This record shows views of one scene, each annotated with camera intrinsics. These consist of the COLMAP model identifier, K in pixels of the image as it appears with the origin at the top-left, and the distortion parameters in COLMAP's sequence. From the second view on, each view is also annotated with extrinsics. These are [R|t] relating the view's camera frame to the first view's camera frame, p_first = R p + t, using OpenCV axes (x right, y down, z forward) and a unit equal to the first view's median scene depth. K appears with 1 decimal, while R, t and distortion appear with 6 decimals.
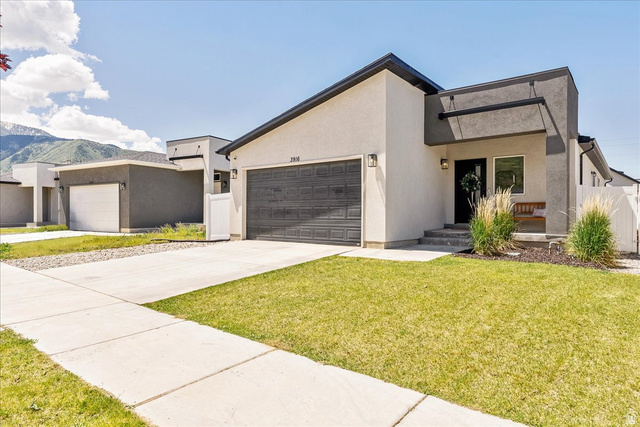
lens RADIAL K [[383.2, 0, 320.4], [0, 383.2, 216.5], [0, 0, 1]] dist [0.003100, -0.001180]
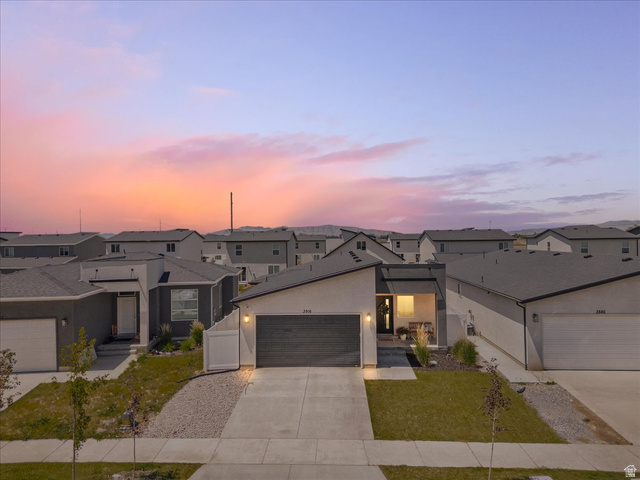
lens RADIAL K [[417.3, 0, 320.6], [0, 417.3, 237.9], [0, 0, 1]] dist [0.012272, -0.001815]
pose [[0.808221, -0.007982, 0.588825, -0.962351], [0.023519, 0.999548, -0.018734, -0.397808], [-0.588409, 0.028990, 0.808043, -0.342586]]
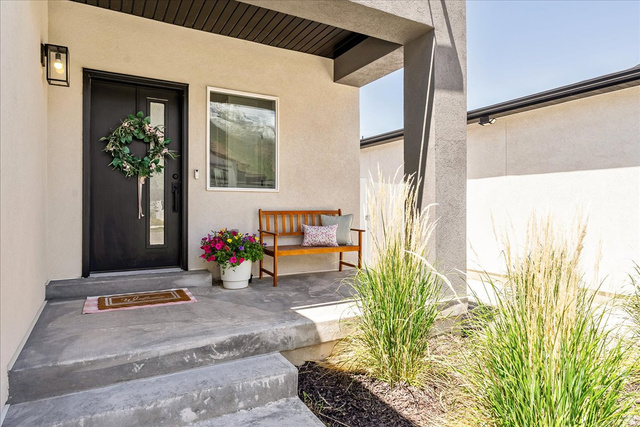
lens RADIAL K [[383.2, 0, 321.0], [0, 383.2, 210.9], [0, 0, 1]] dist [0.003100, -0.001180]
pose [[0.369177, -0.009092, 0.929315, 0.149166], [0.010525, 0.999929, 0.005602, -0.036444], [-0.929299, 0.007712, 0.369247, 0.775563]]
